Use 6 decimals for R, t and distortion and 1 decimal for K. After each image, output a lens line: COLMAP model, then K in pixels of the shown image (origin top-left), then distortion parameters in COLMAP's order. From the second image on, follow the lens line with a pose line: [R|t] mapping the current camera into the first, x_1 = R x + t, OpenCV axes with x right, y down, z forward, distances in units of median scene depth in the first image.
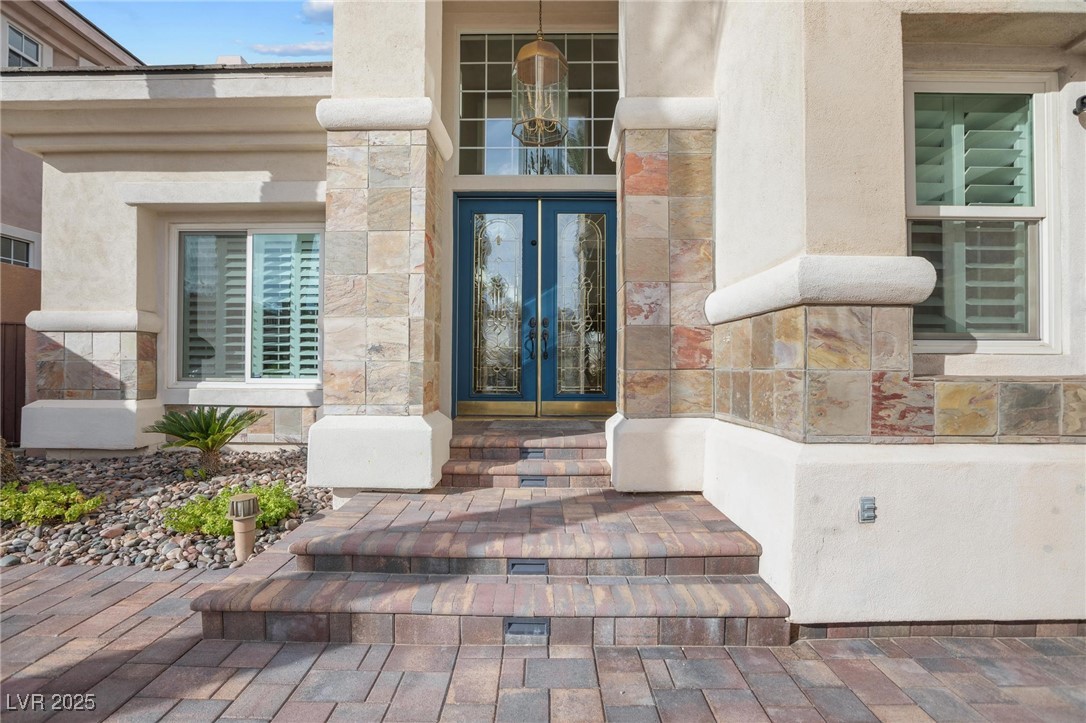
lens RADIAL K [[512.6, 0, 543.0], [0, 512.6, 361.5], [0, 0, 1]] dist [-0.051260, 0.000039]
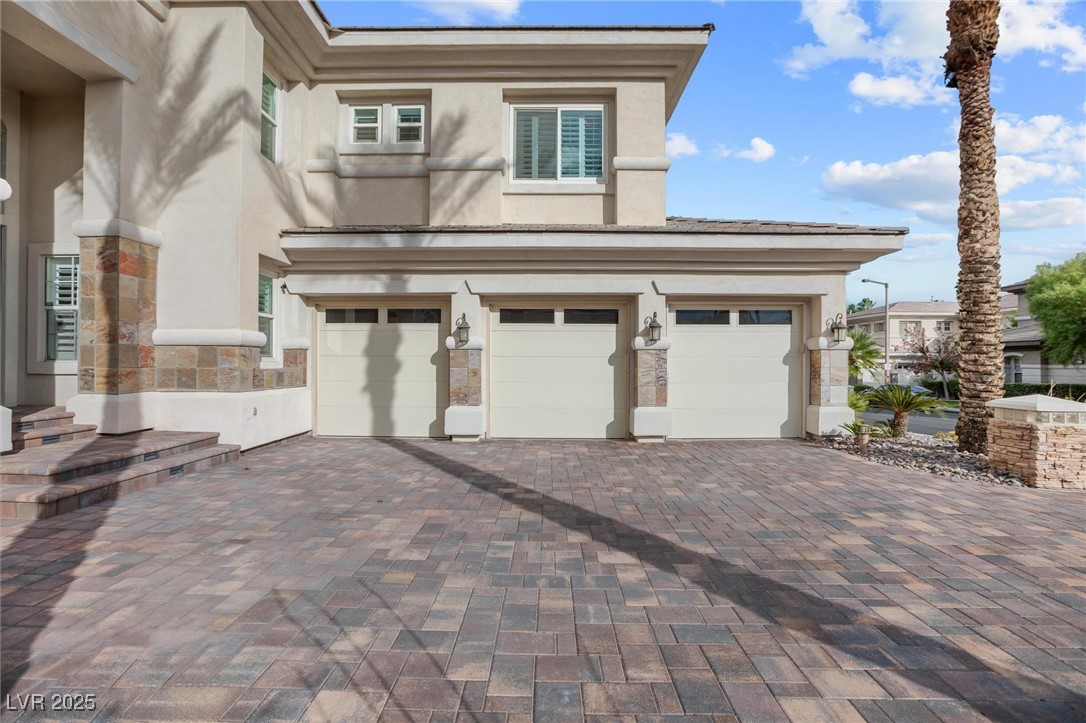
lens RADIAL K [[524.1, 0, 543.0], [0, 524.1, 361.5], [0, 0, 1]] dist [0.001494, 0.000224]
pose [[0.009229, -0.000560, 0.999957, -1.735173], [-0.018063, 0.999837, 0.000727, -0.036842], [-0.999794, -0.018069, 0.009217, -0.559803]]
